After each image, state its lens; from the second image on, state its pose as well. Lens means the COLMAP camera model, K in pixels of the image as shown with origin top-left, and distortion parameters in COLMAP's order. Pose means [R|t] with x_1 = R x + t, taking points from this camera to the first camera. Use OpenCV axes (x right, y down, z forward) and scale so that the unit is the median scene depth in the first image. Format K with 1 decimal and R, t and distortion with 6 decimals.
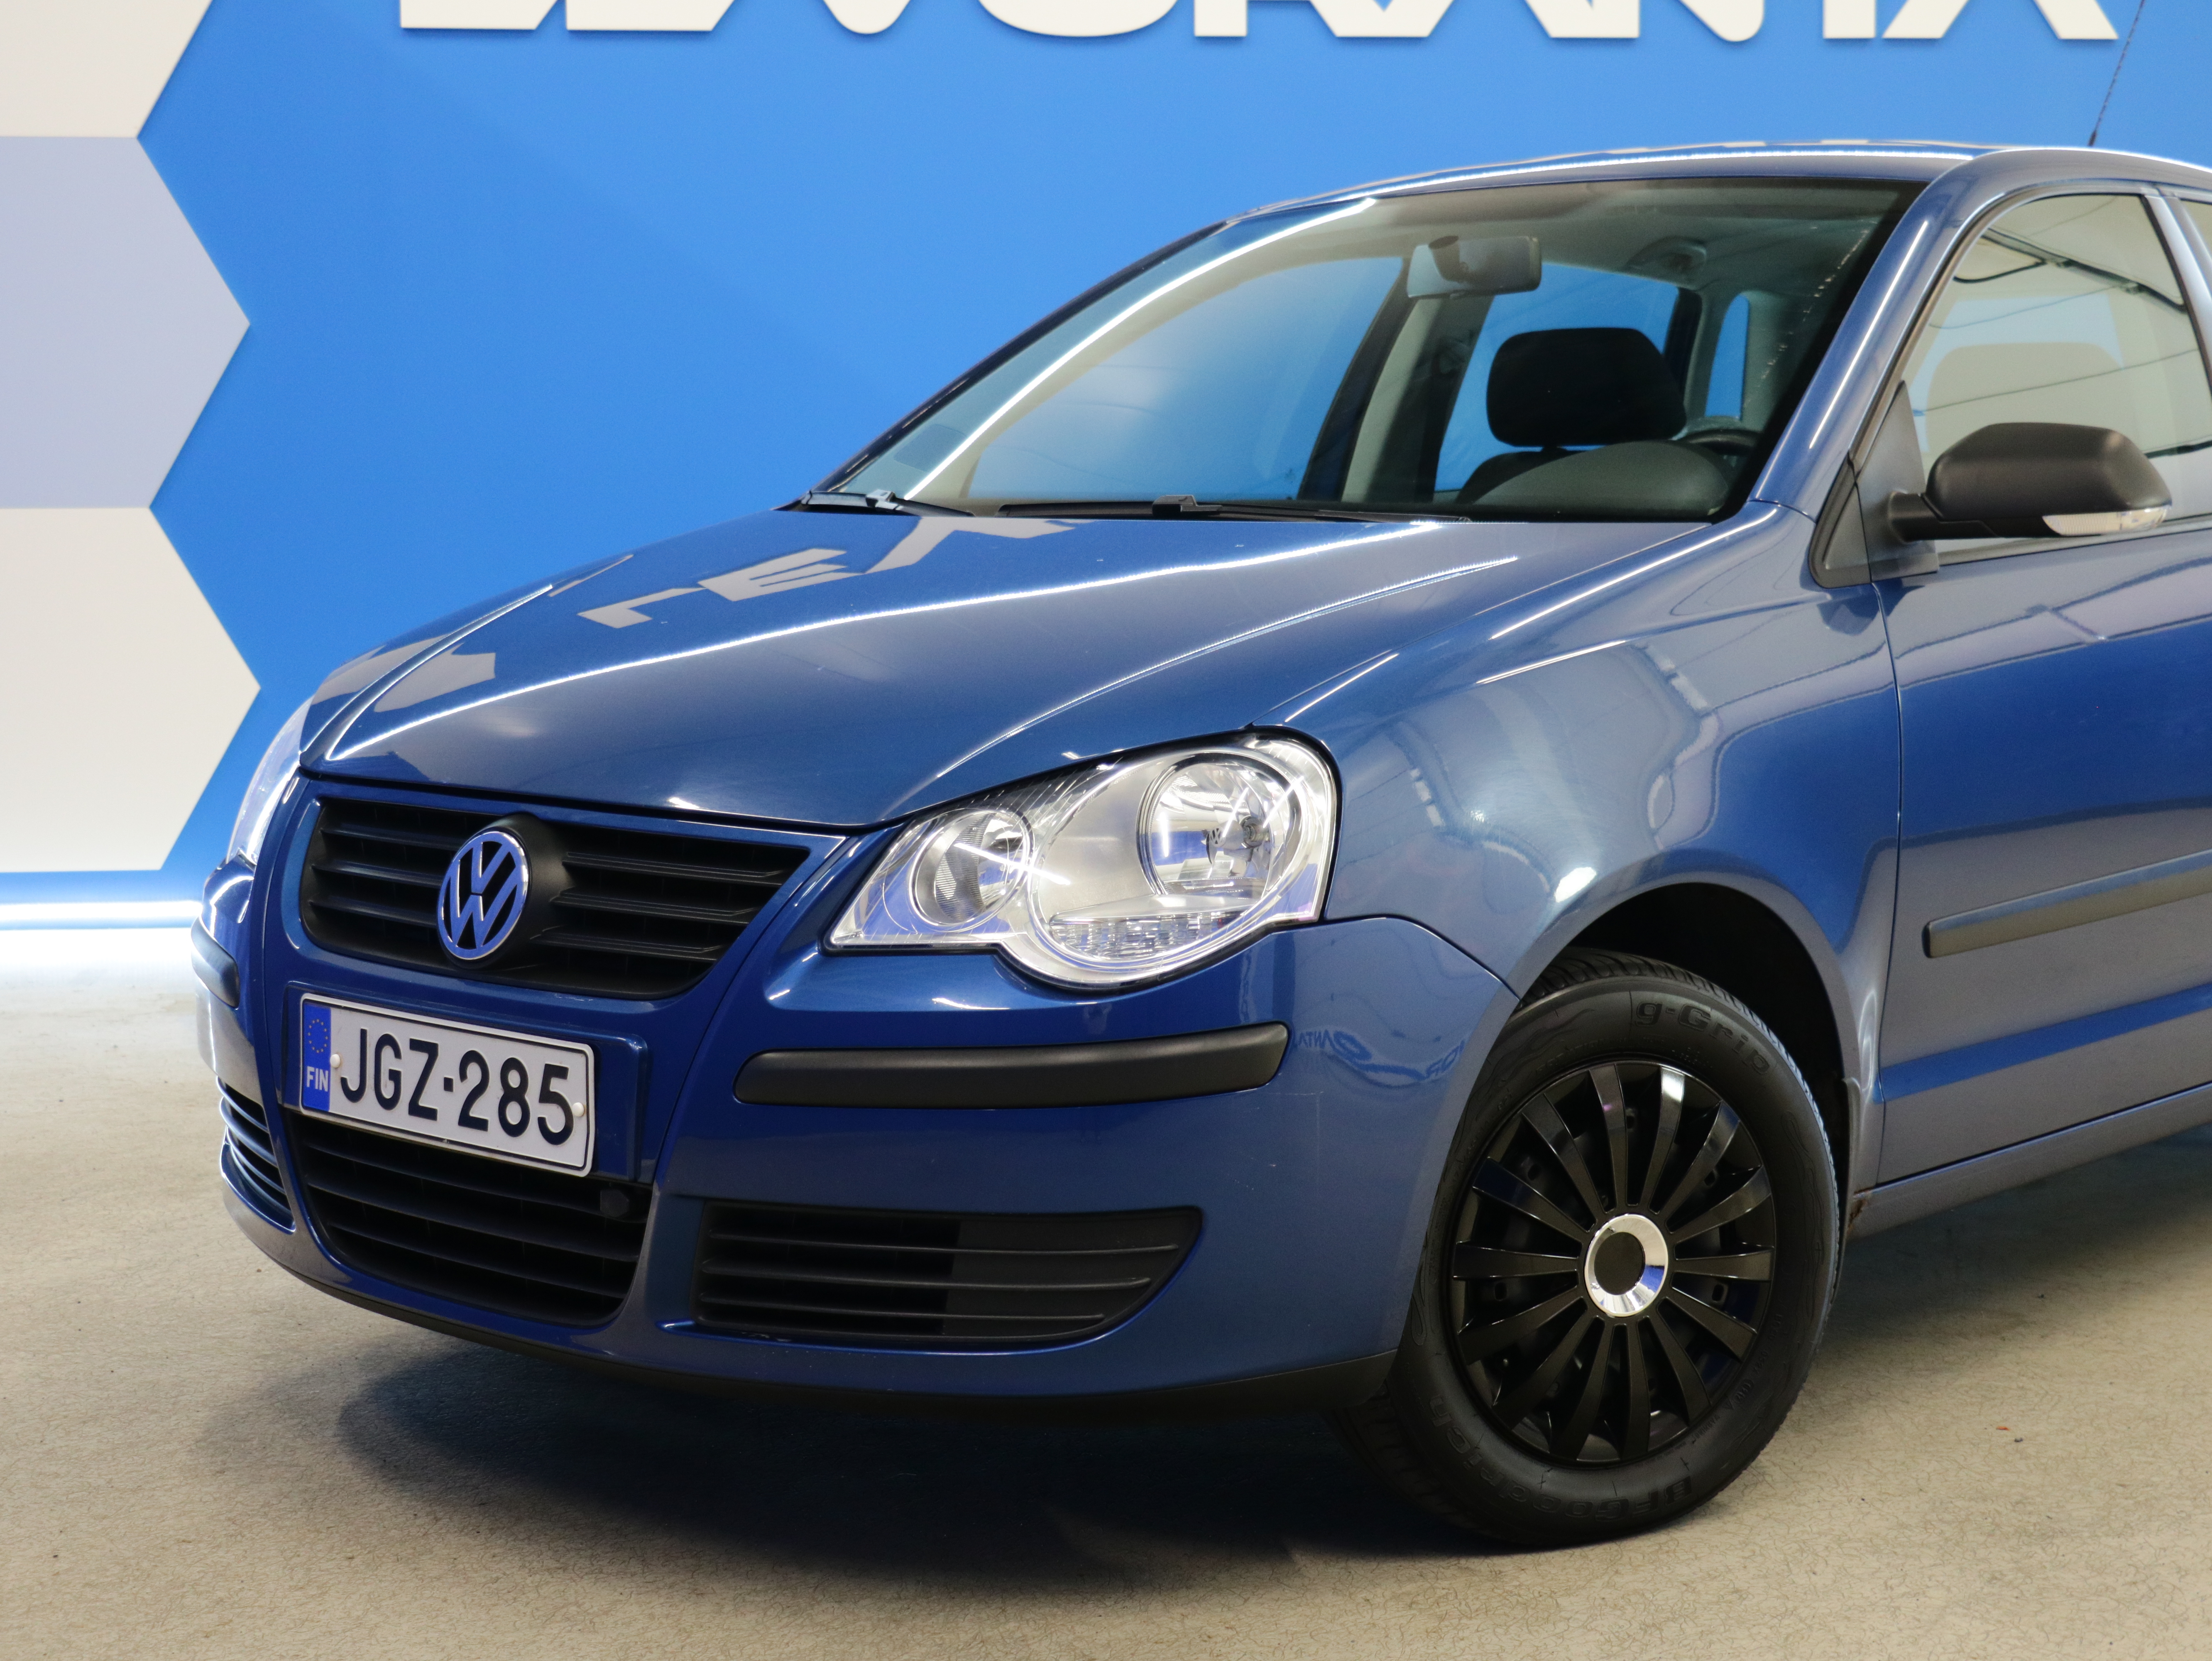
lens RADIAL K [[3469.4, 0, 1106.0], [0, 3469.4, 830.5], [0, 0, 1]] dist [-0.036994, -0.120524]
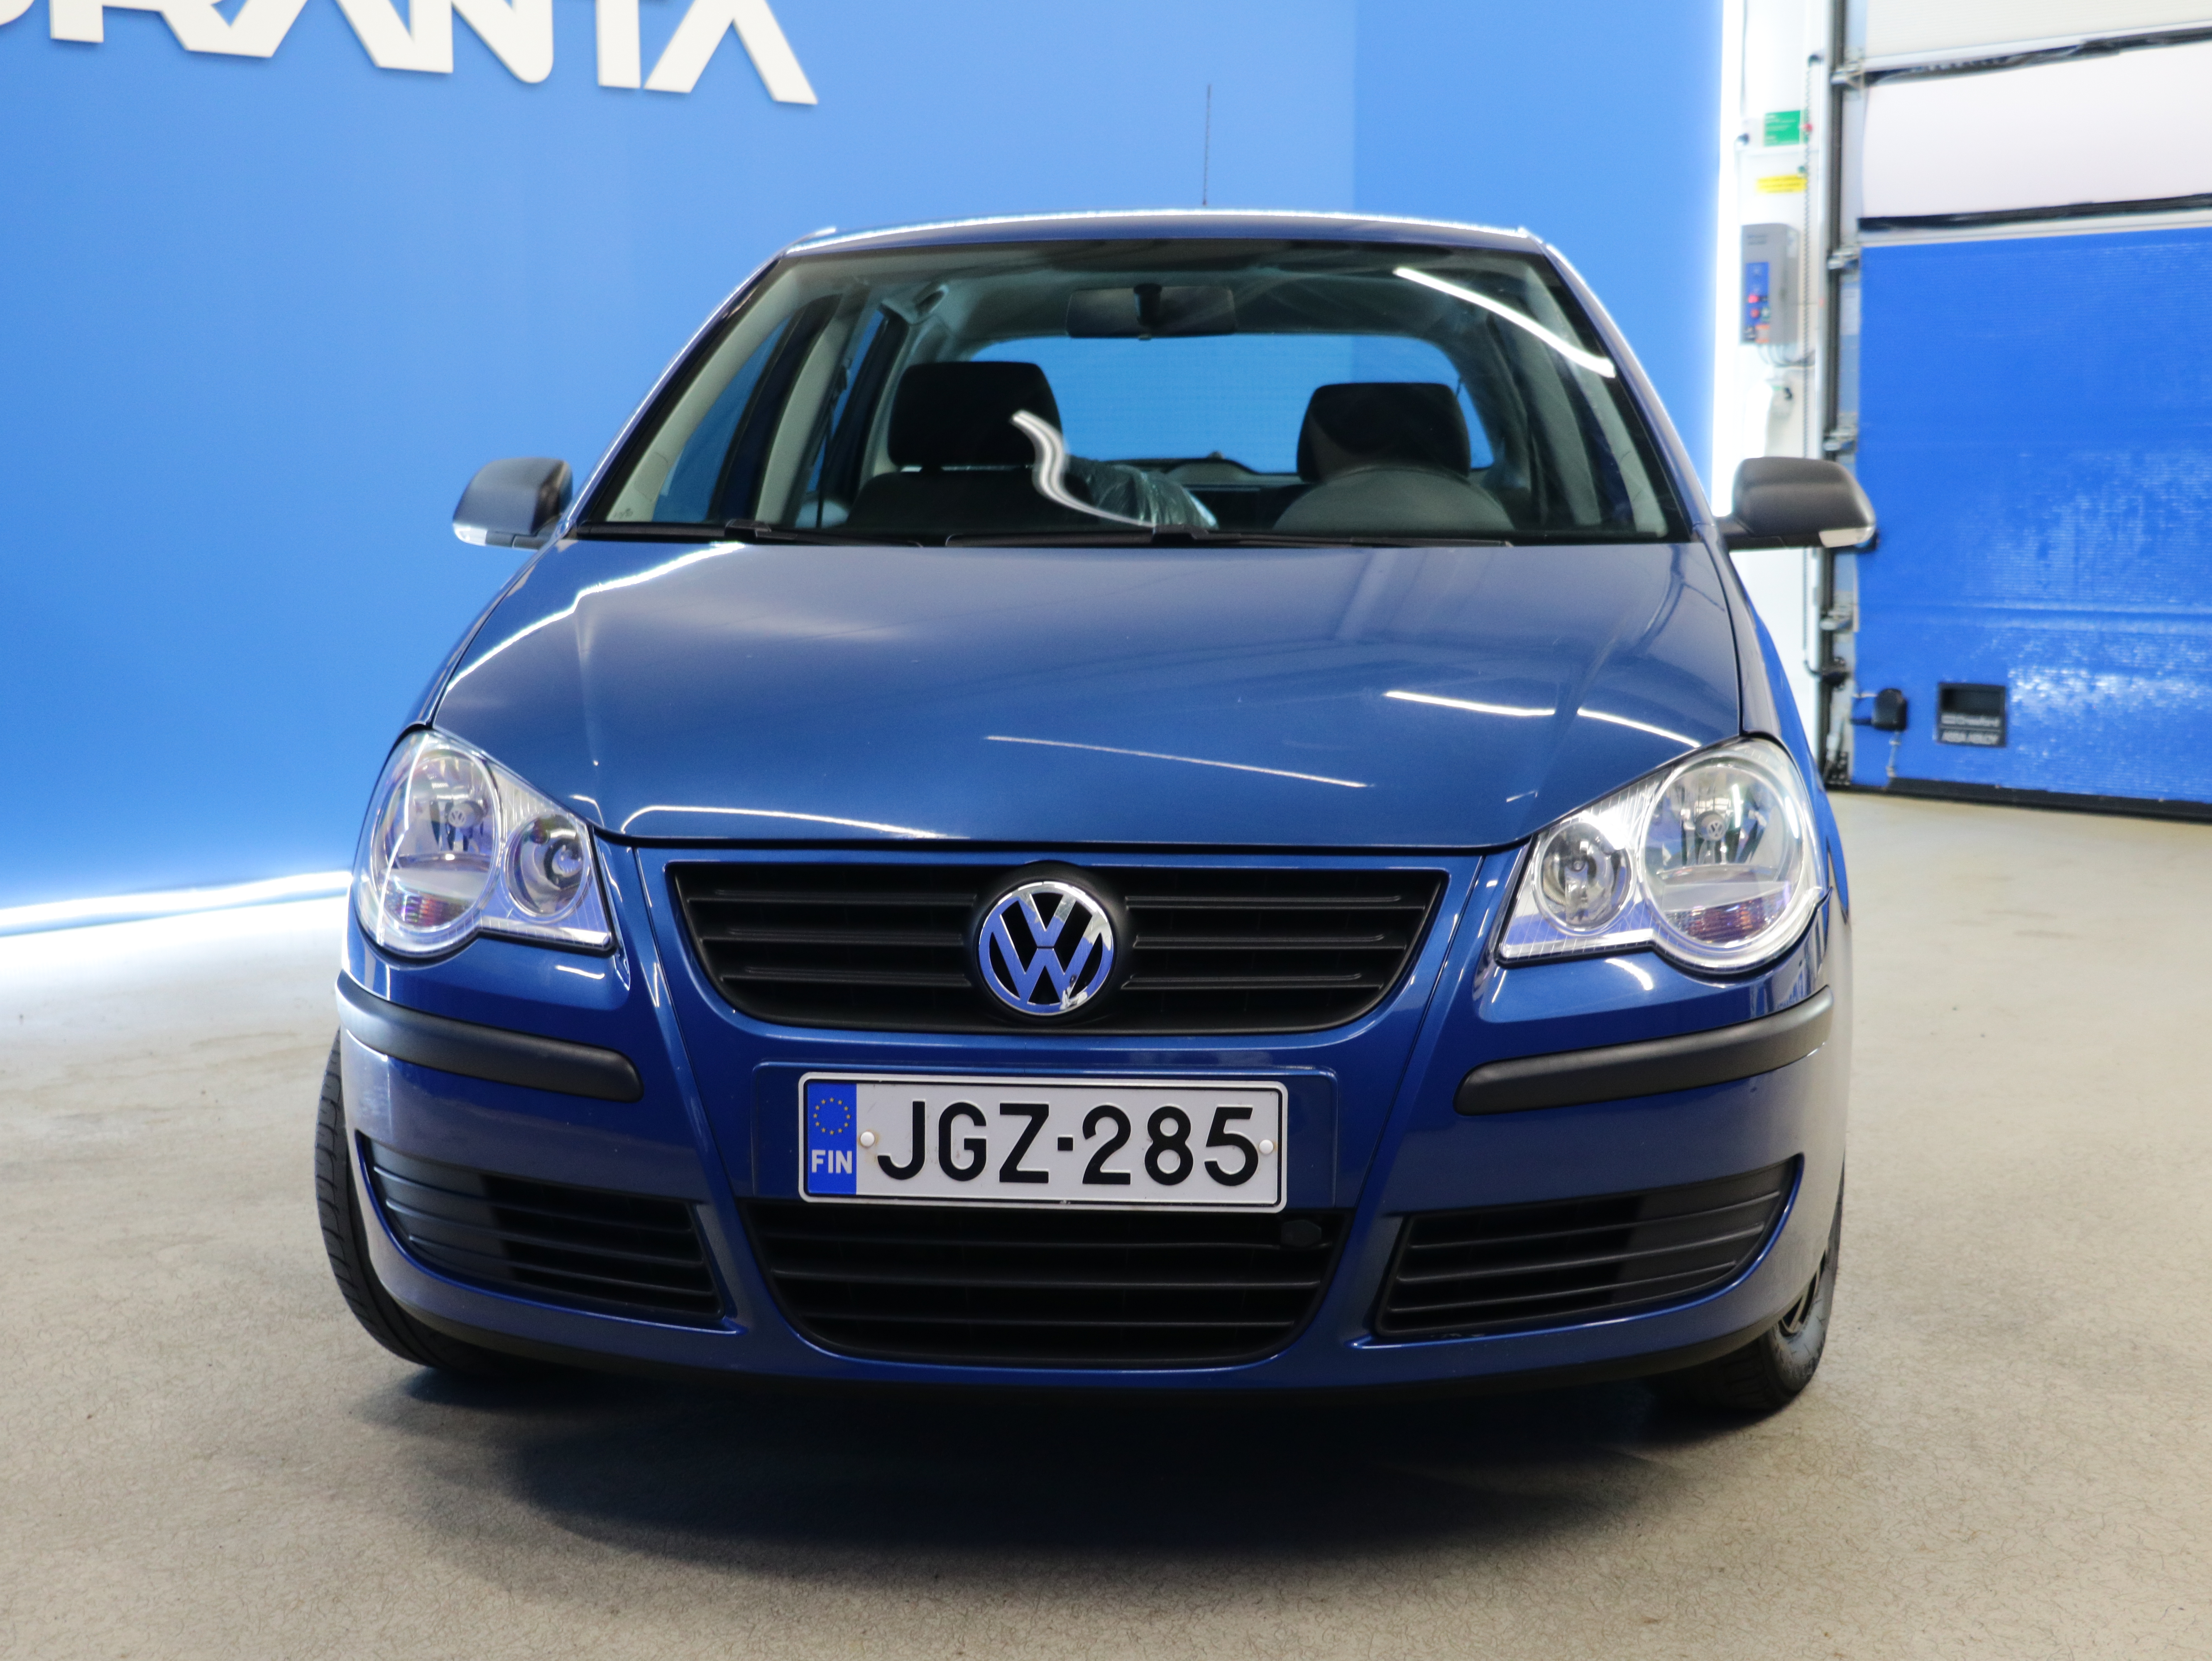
lens RADIAL K [[3111.3, 0, 1106.0], [0, 3111.3, 830.5], [0, 0, 1]] dist [-0.010626, 0.068466]
pose [[0.786402, -0.072761, 0.613415, -0.700957], [0.064017, 0.997291, 0.036225, -0.045012], [-0.614389, 0.010781, 0.788930, 0.296353]]
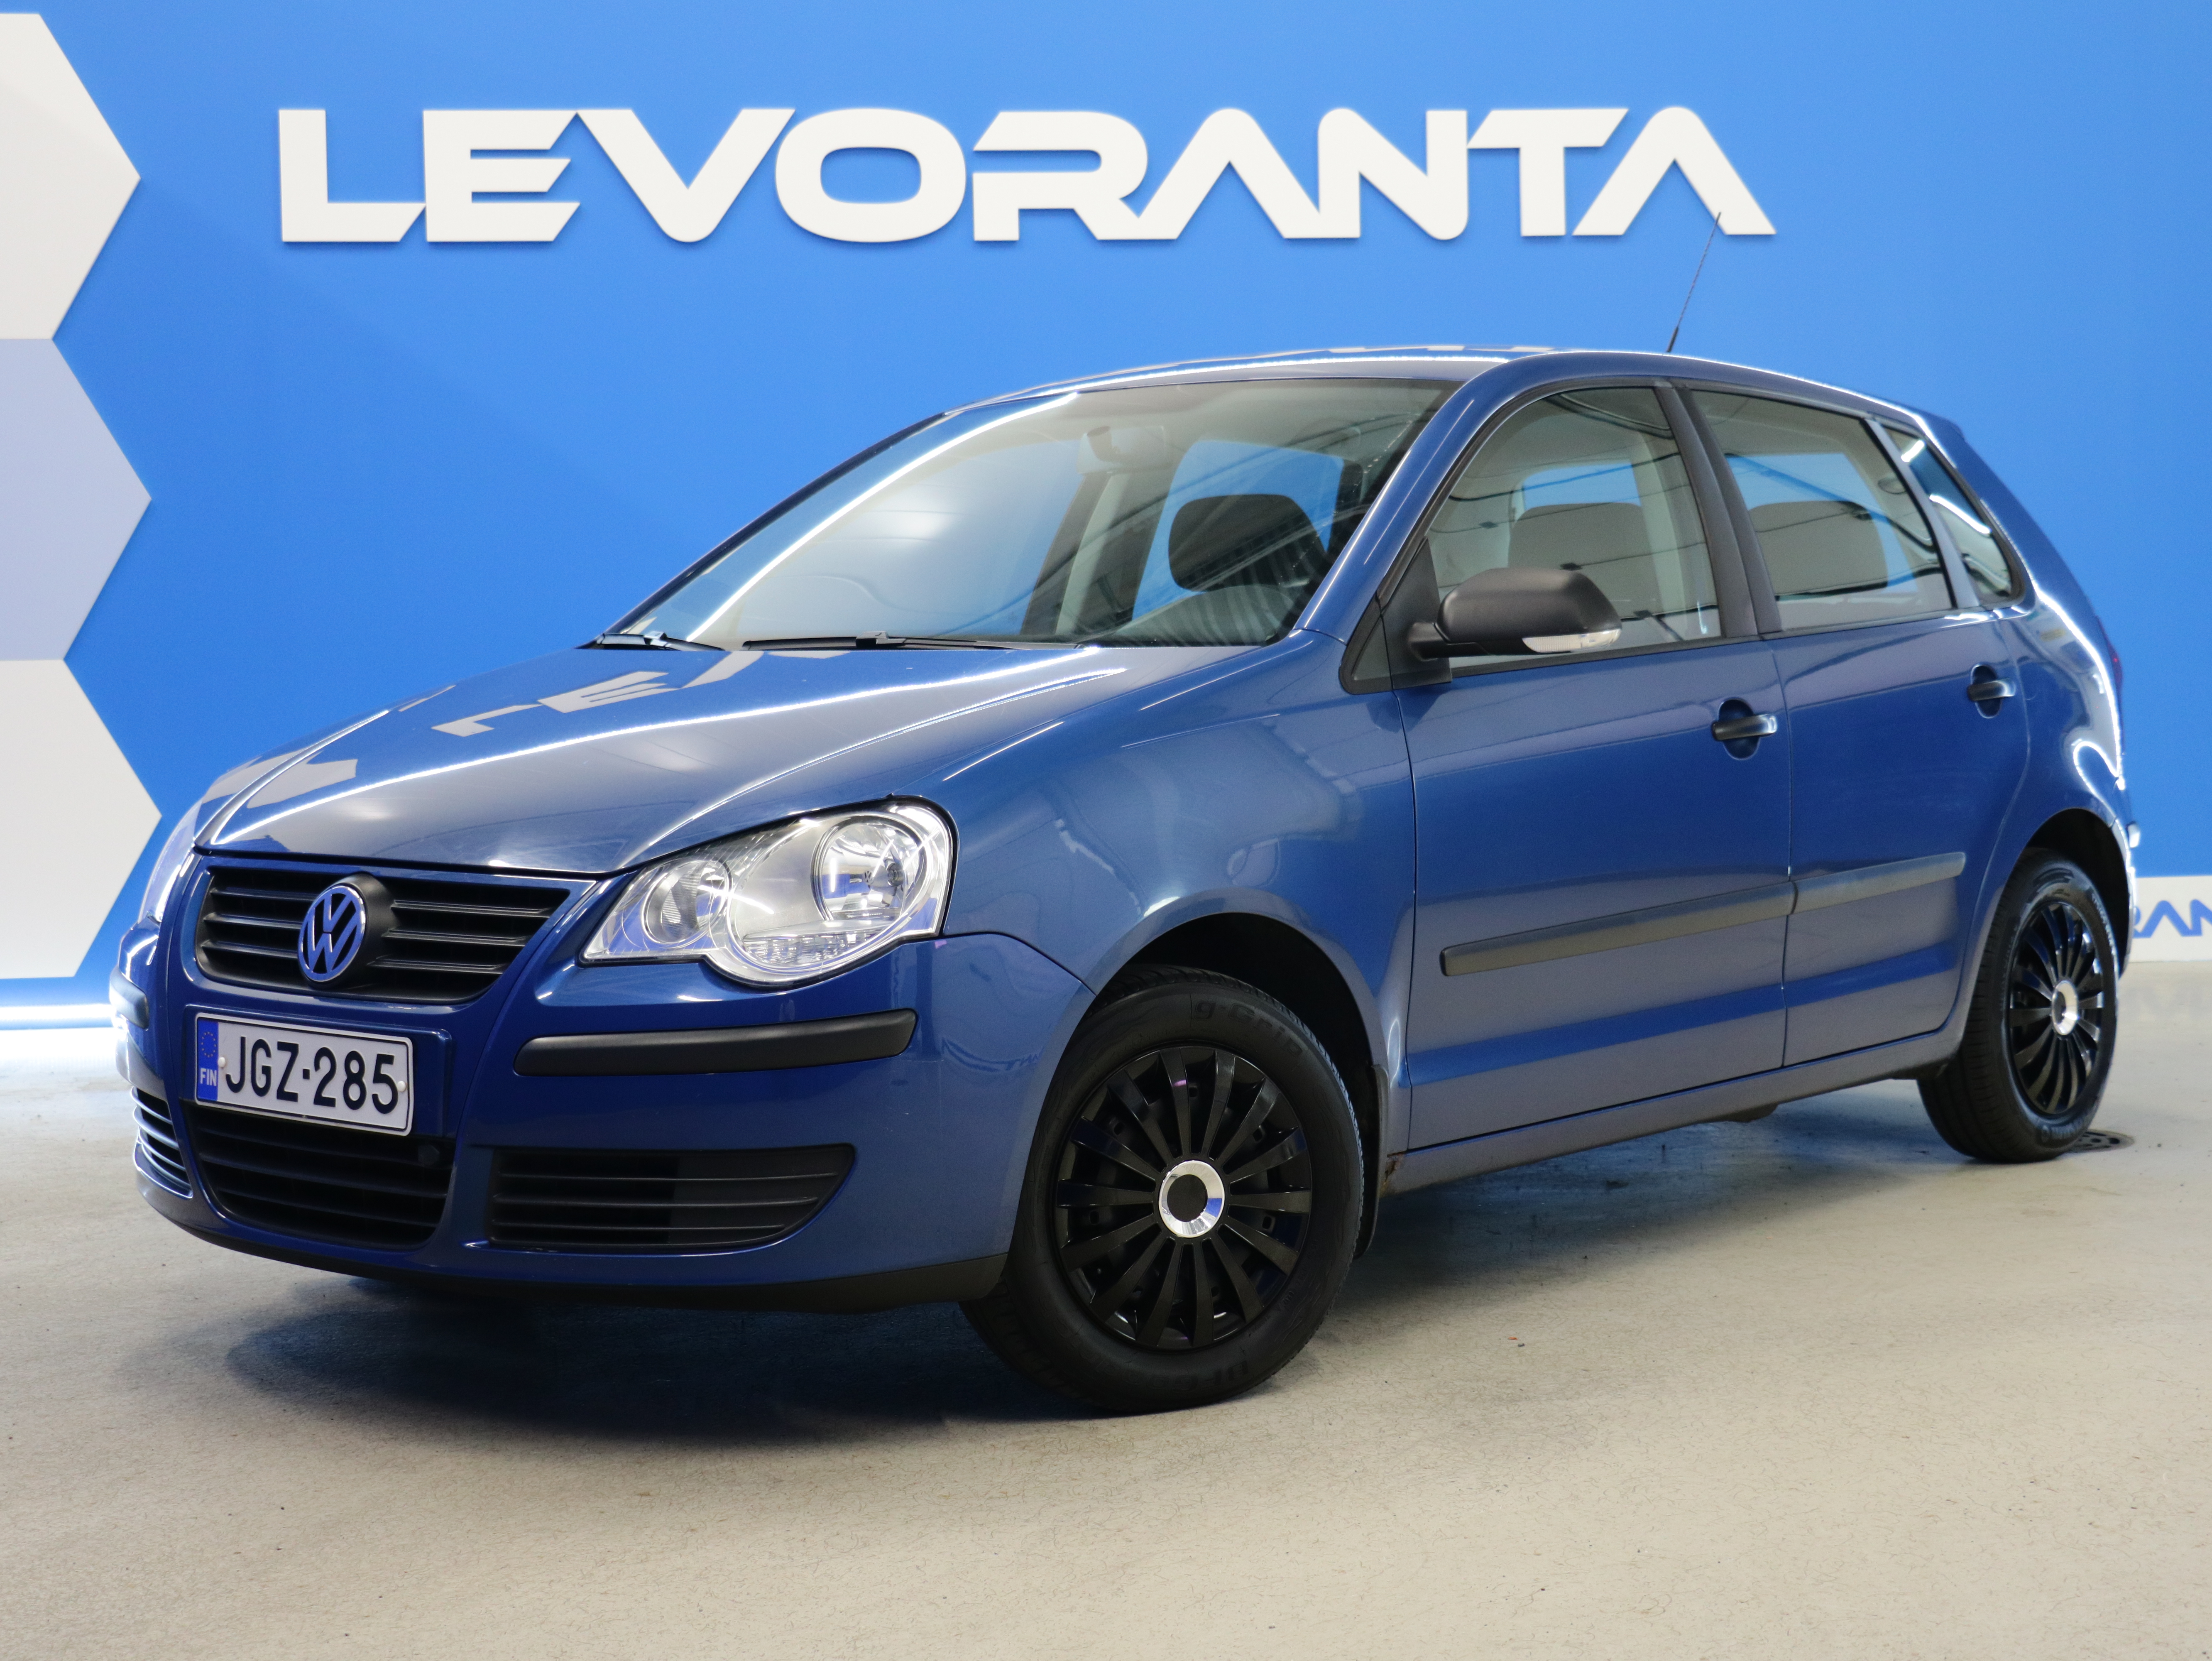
lens RADIAL K [[3469.4, 0, 1106.0], [0, 3469.4, 830.5], [0, 0, 1]] dist [-0.036994, -0.120524]
pose [[0.999521, -0.013291, 0.027962, 0.081946], [0.014496, 0.998955, -0.043338, 0.041052], [-0.027357, 0.043723, 0.998669, -0.344293]]
